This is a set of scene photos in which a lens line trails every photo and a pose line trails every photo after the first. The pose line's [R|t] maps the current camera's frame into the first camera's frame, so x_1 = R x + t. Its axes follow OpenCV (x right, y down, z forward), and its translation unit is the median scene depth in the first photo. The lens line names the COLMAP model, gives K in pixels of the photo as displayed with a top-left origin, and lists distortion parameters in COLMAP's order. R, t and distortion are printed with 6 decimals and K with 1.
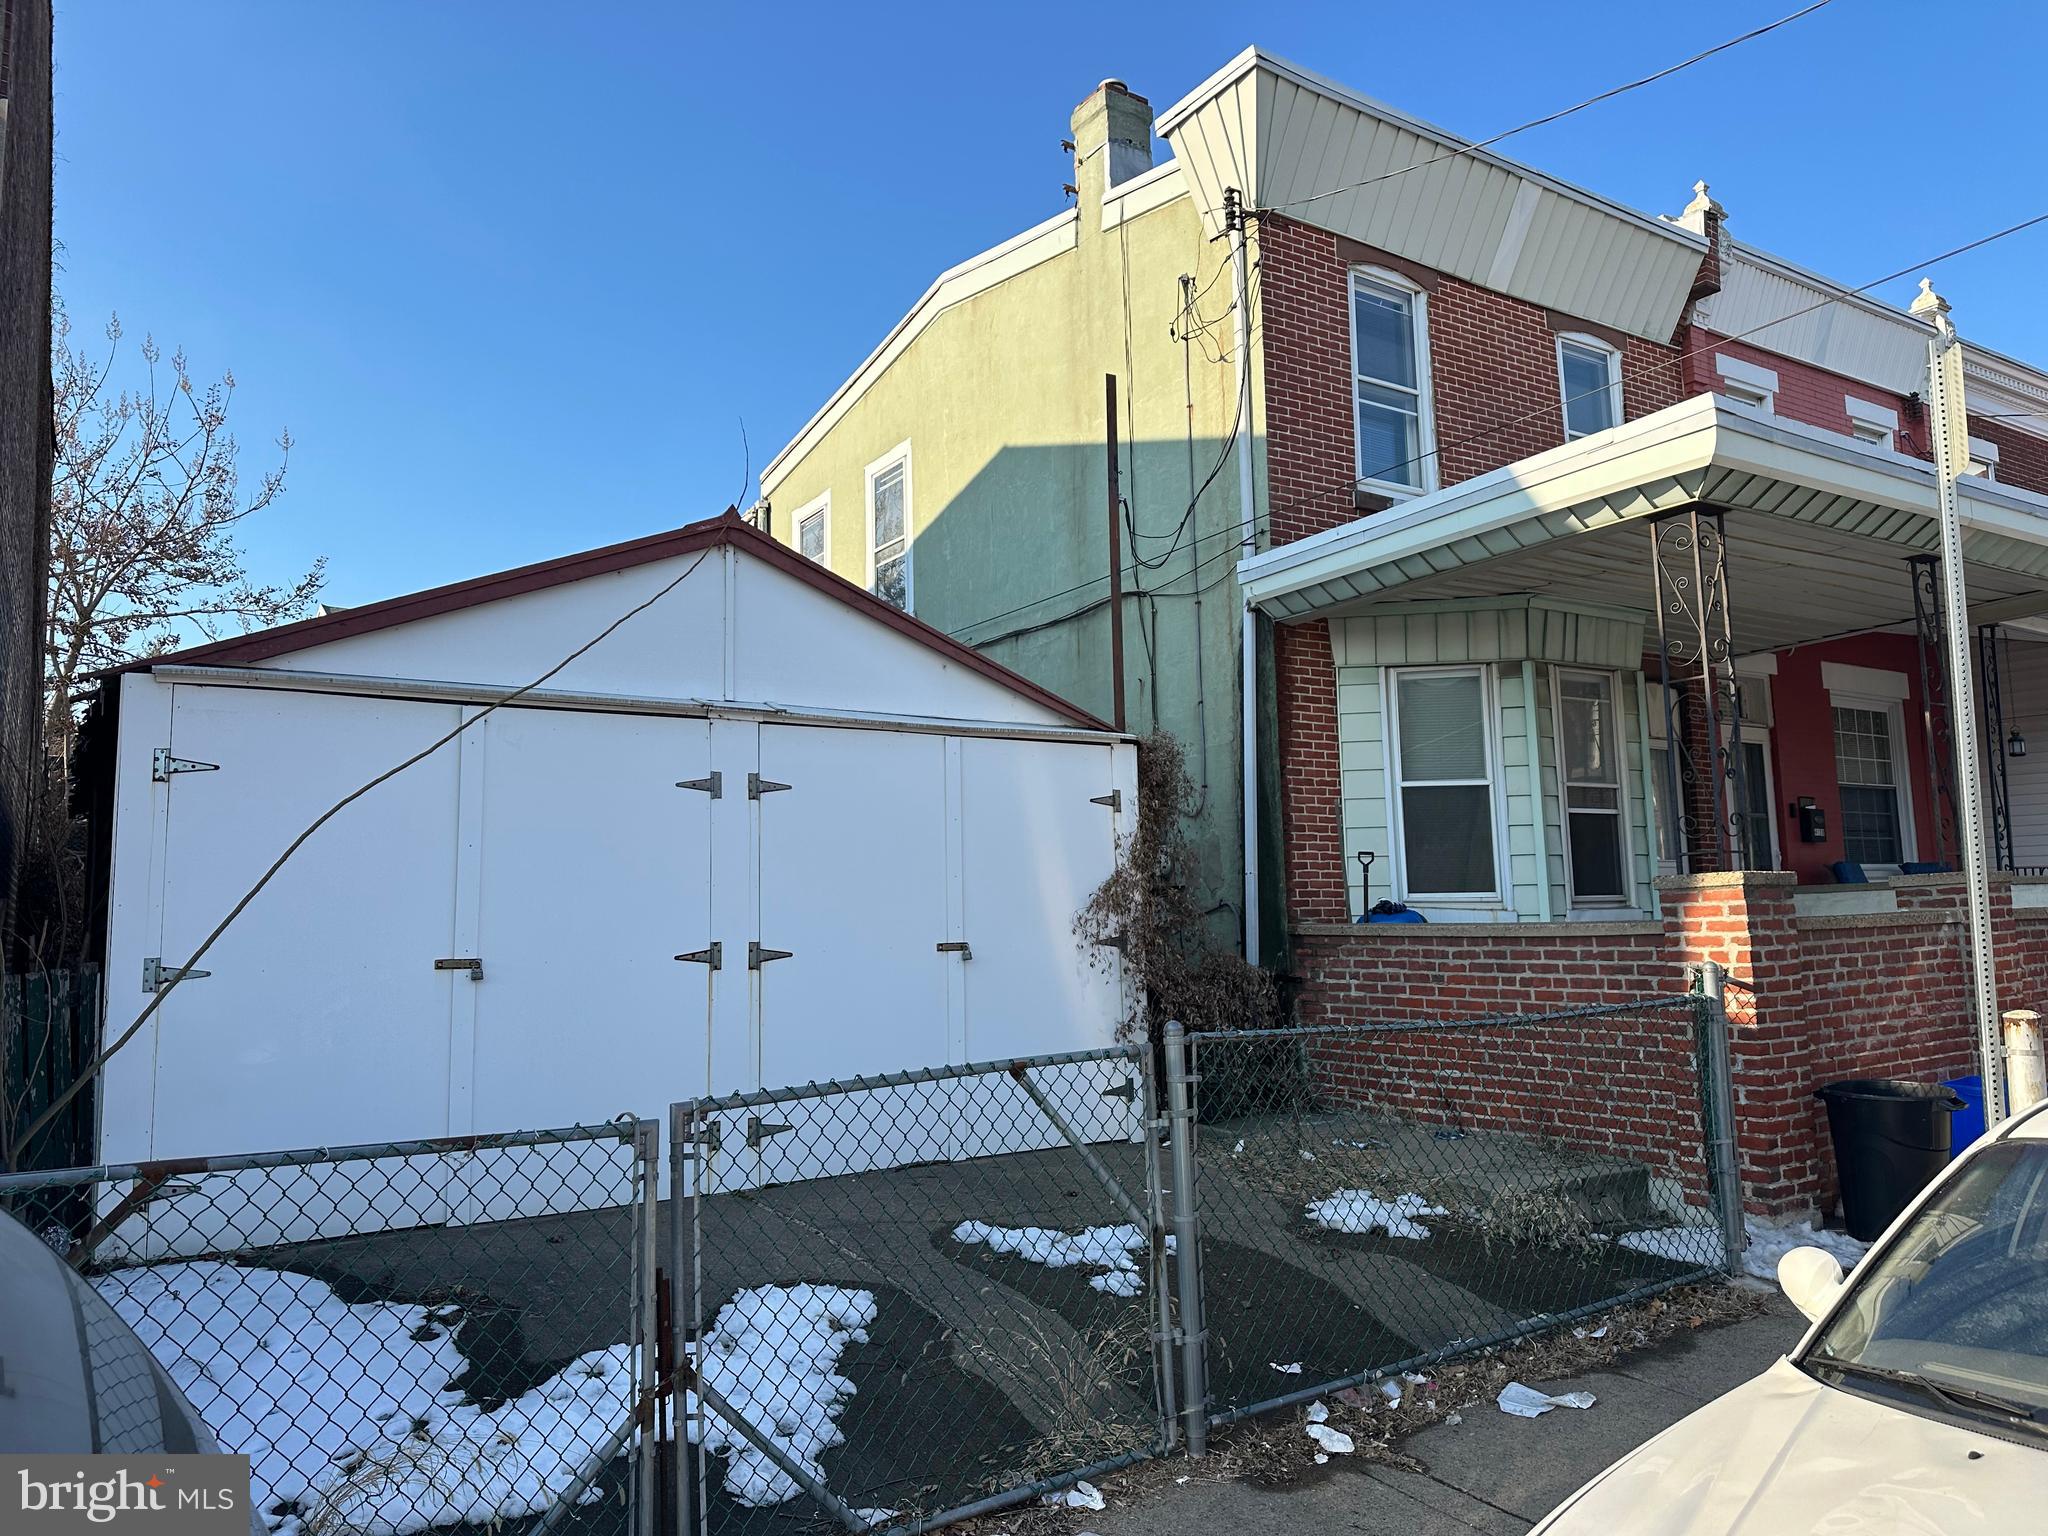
lens RADIAL K [[1438.1, 0, 1031.0], [0, 1438.1, 753.8], [0, 0, 1]] dist [0.082649, -0.102167]
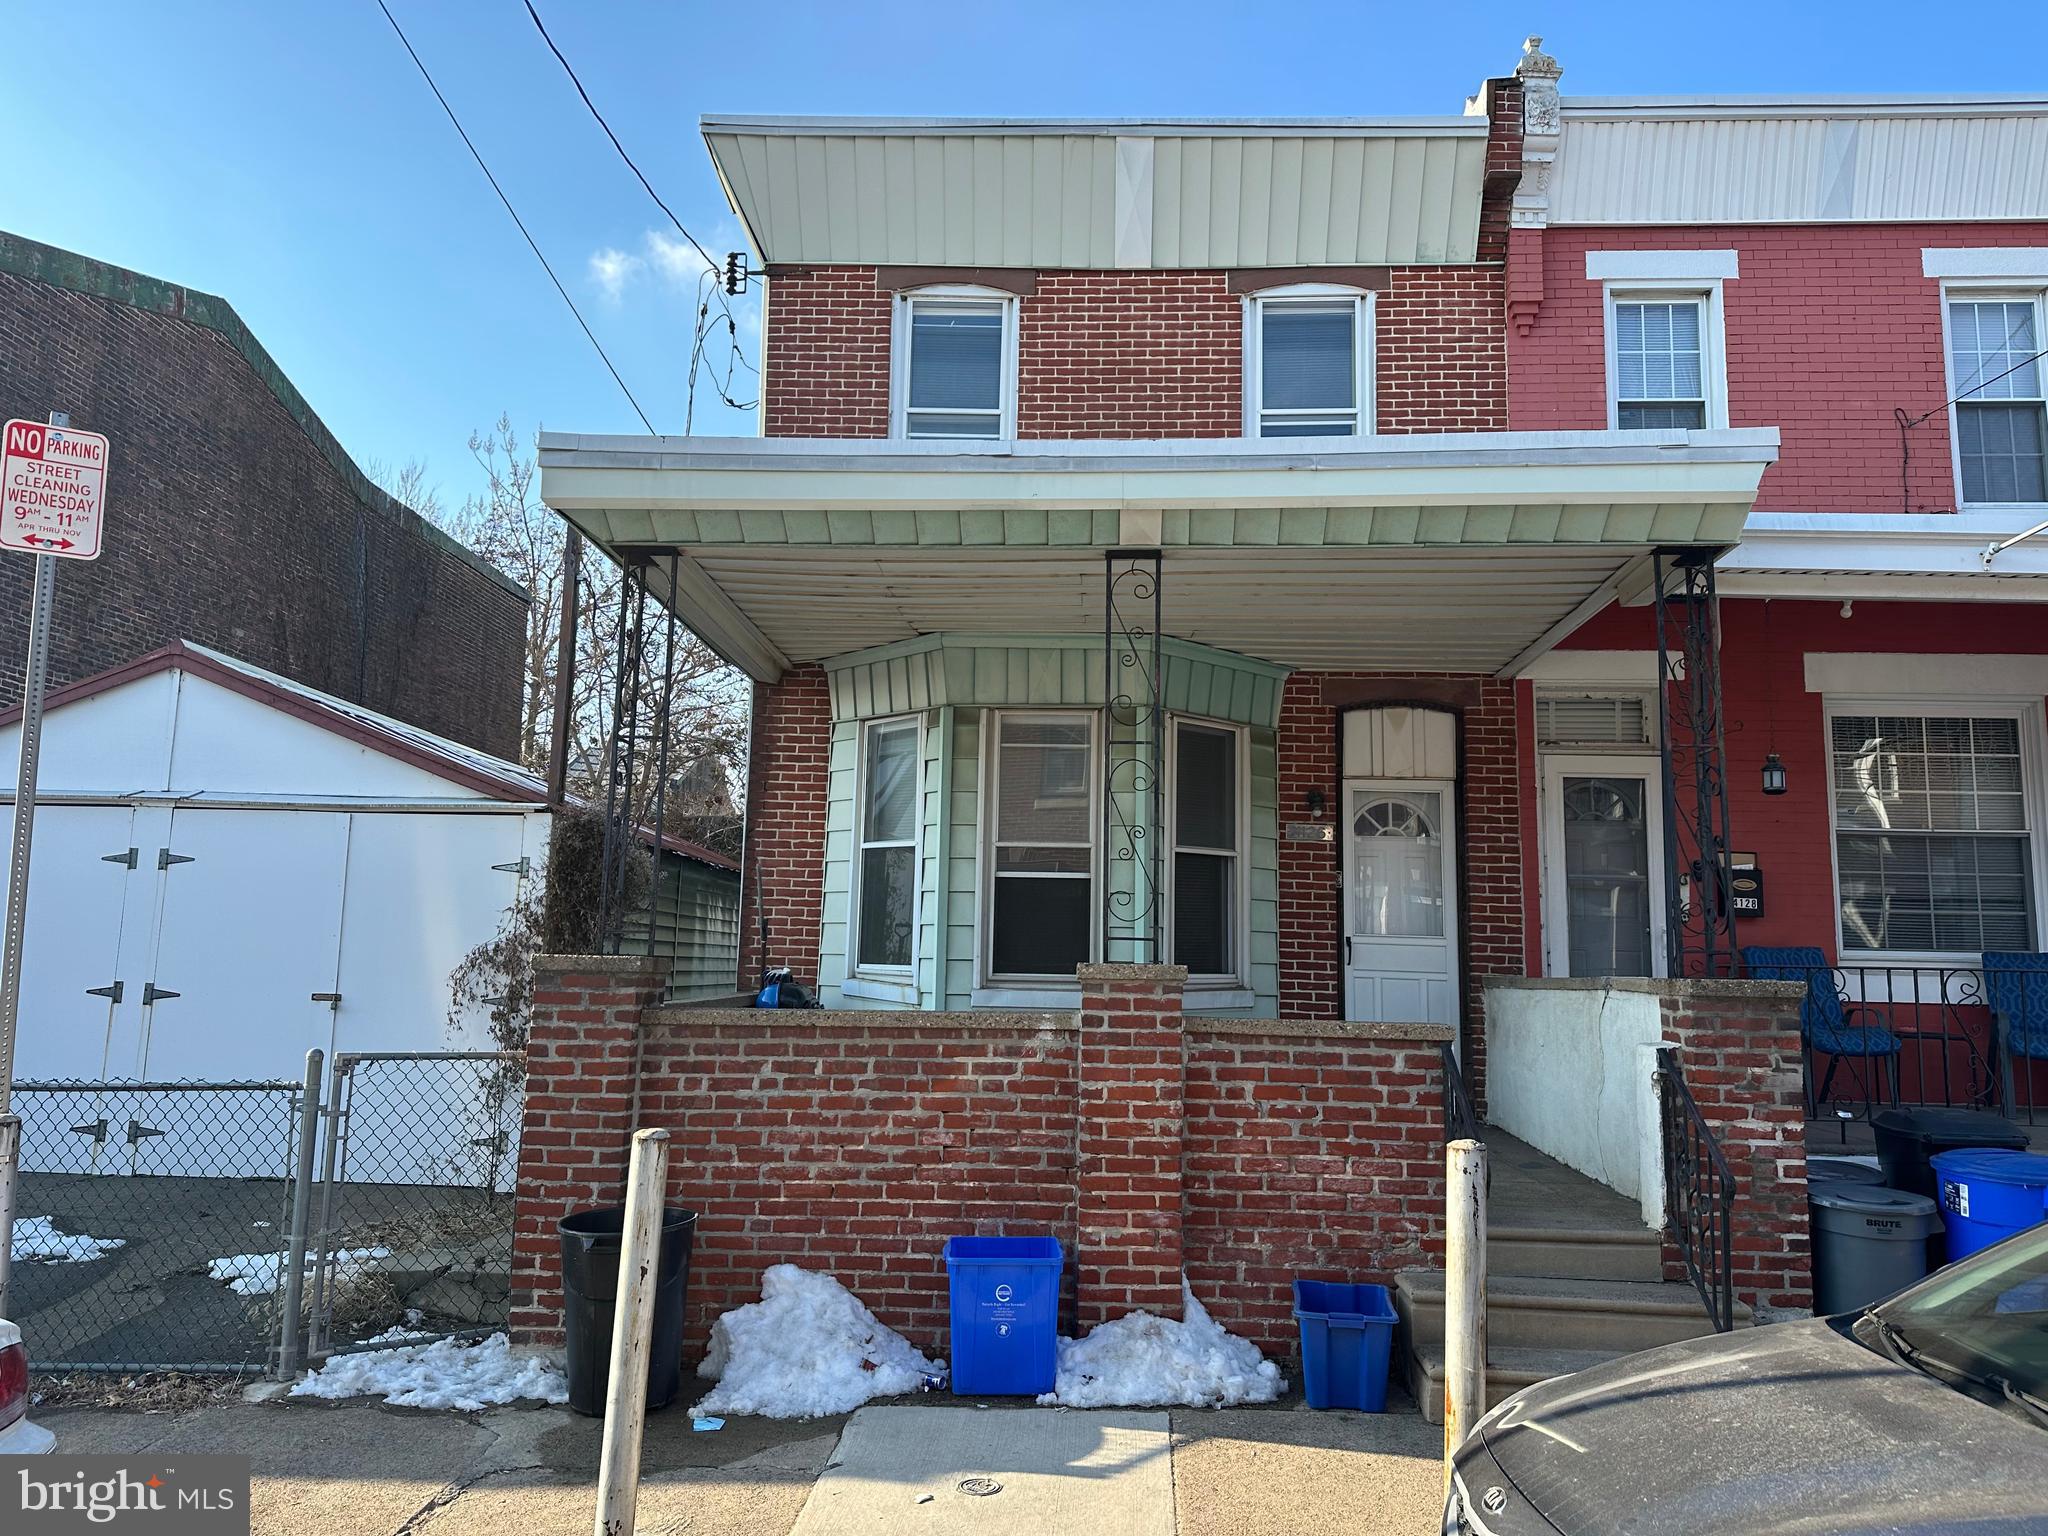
lens RADIAL K [[1438.1, 0, 1022.4], [0, 1438.1, 759.5], [0, 0, 1]] dist [0.082649, -0.102167]
pose [[0.803900, -0.040666, -0.593373, 0.978324], [0.028075, 0.999142, -0.030439, -0.003718], [0.594102, 0.007811, 0.804352, 0.347164]]
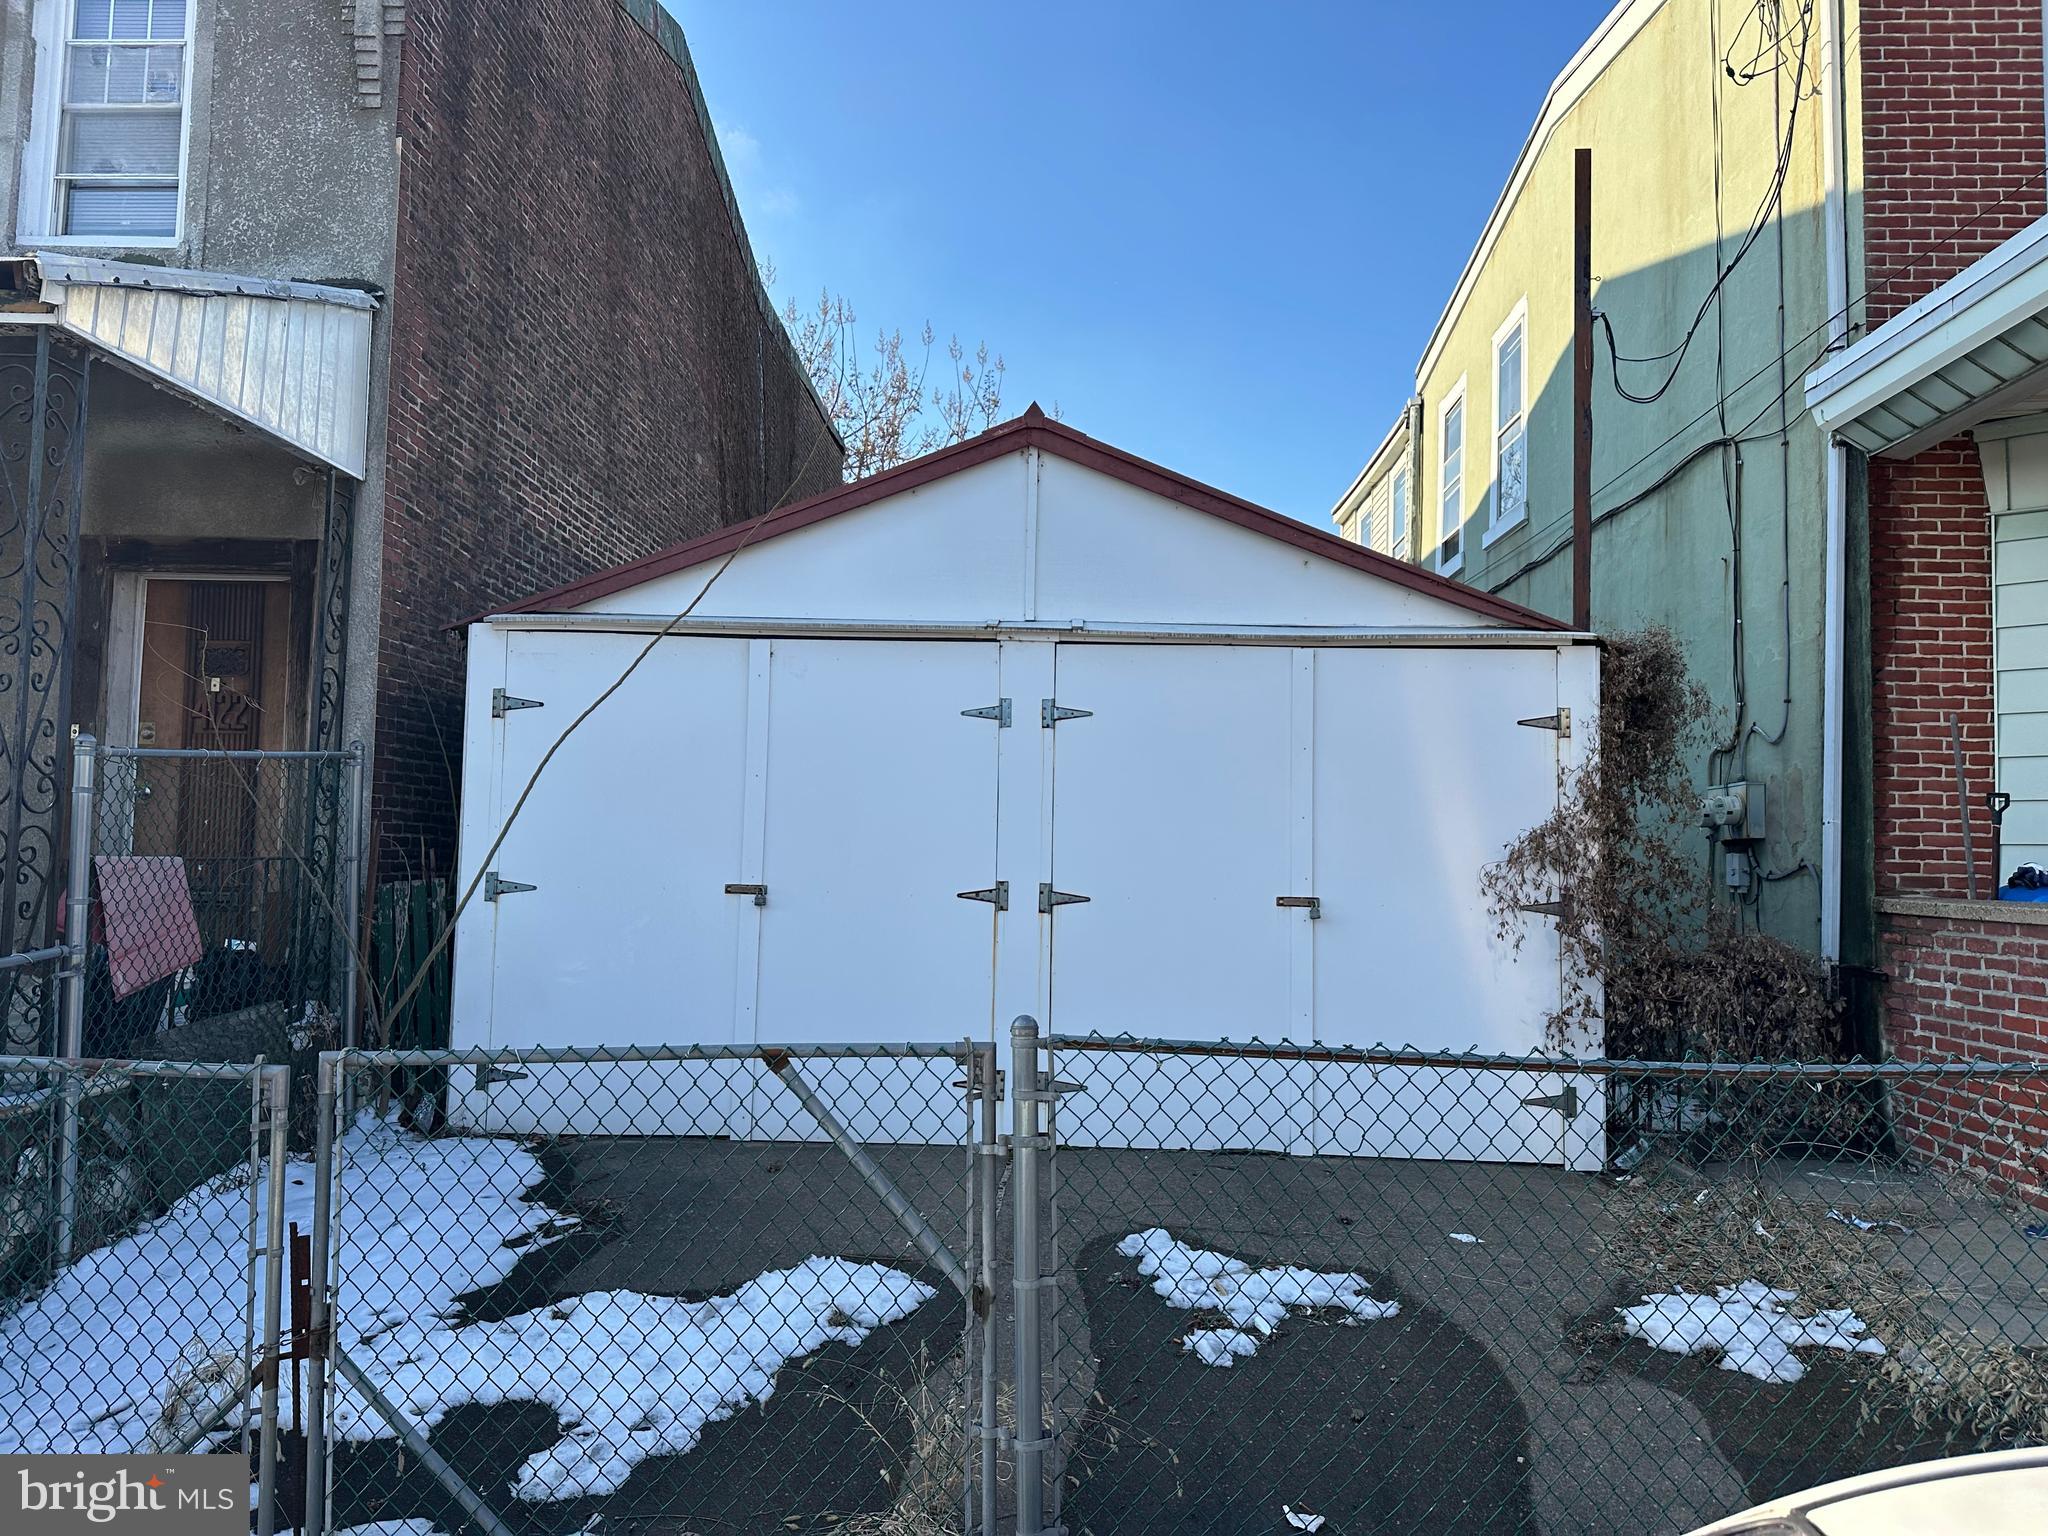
lens RADIAL K [[1438.1, 0, 1026.0], [0, 1438.1, 776.6], [0, 0, 1]] dist [0.082649, -0.102167]
pose [[0.815165, 0.003930, -0.579215, 0.267188], [0.030935, 0.998254, 0.050309, 0.013790], [0.578402, -0.058928, 0.813621, 0.210366]]
